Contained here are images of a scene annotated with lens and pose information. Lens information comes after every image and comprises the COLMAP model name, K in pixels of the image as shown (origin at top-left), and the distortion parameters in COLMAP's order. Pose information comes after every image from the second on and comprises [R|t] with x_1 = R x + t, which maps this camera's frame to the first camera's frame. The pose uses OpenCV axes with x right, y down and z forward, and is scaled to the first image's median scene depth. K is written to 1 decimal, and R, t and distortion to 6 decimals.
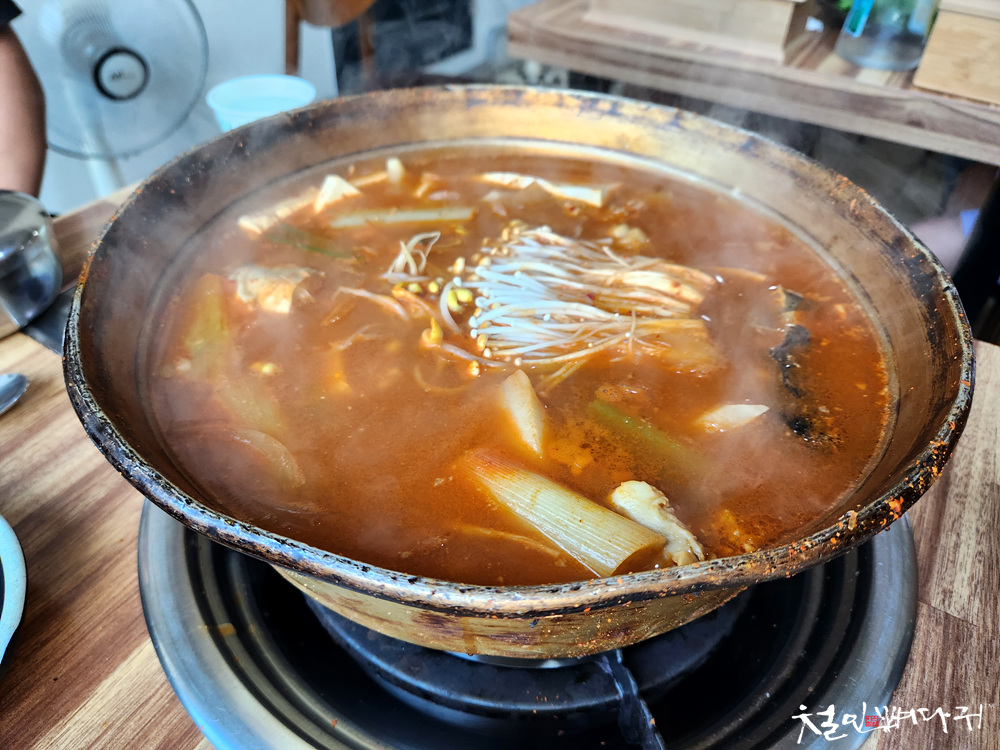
lens RADIAL K [[678.6, 0, 497.4], [0, 678.6, 387.1], [0, 0, 1]] dist [0.022854, 0.000155]
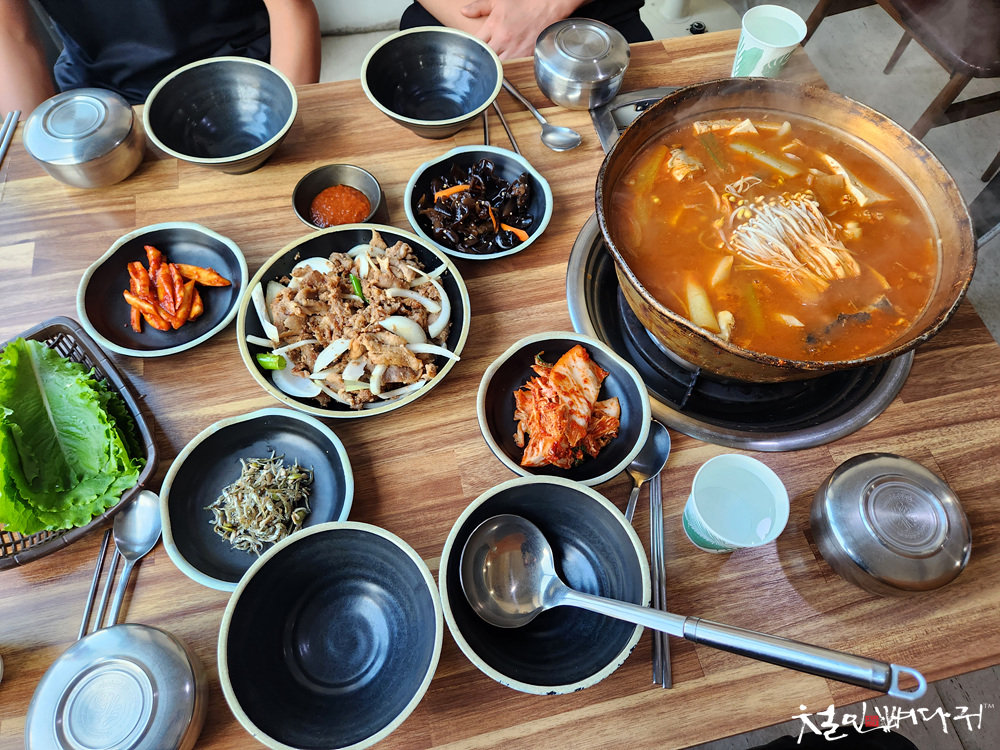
lens RADIAL K [[678.6, 0, 497.4], [0, 678.6, 387.1], [0, 0, 1]] dist [0.022854, 0.000155]
pose [[0.688973, 0.635228, -0.349001, 0.526551], [-0.478311, 0.760273, 0.439548, -0.294070], [0.544550, -0.135906, 0.827644, -1.372302]]
